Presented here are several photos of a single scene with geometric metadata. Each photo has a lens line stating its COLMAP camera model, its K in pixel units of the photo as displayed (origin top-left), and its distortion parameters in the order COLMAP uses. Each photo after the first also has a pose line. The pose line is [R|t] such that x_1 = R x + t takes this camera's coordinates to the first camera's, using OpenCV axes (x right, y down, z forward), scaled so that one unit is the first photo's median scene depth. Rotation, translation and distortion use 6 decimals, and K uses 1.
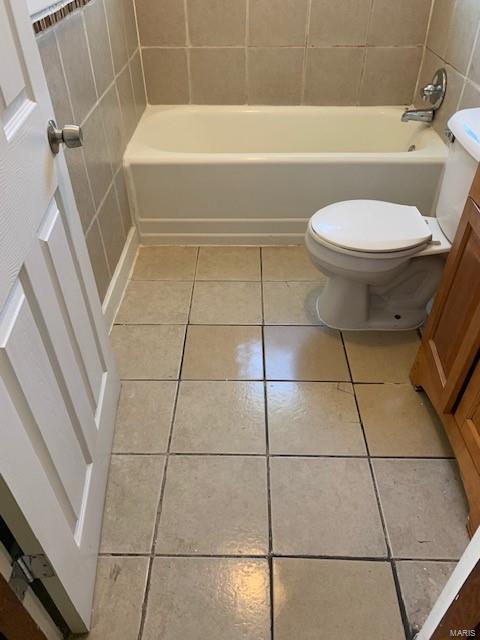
lens RADIAL K [[489.4, 0, 237.0], [0, 489.4, 314.4], [0, 0, 1]] dist [0.024501, -0.023357]
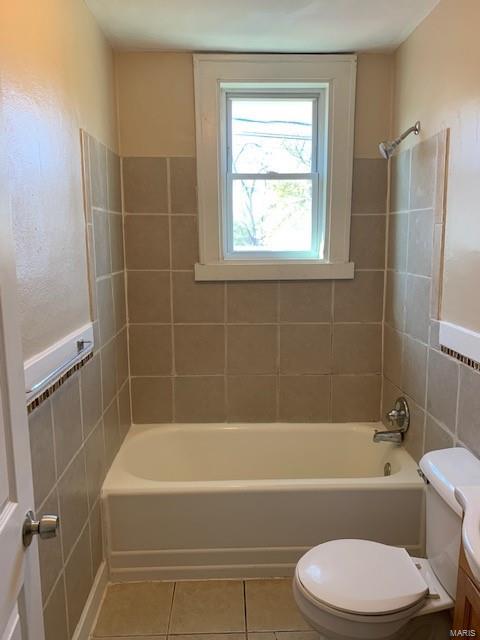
lens RADIAL K [[489.4, 0, 241.3], [0, 489.4, 312.1], [0, 0, 1]] dist [0.024501, -0.023357]
pose [[0.998742, -0.001280, 0.050119, -0.000937], [0.026790, 0.858608, -0.511932, -0.103592], [-0.042378, 0.512631, 0.857562, -0.034166]]
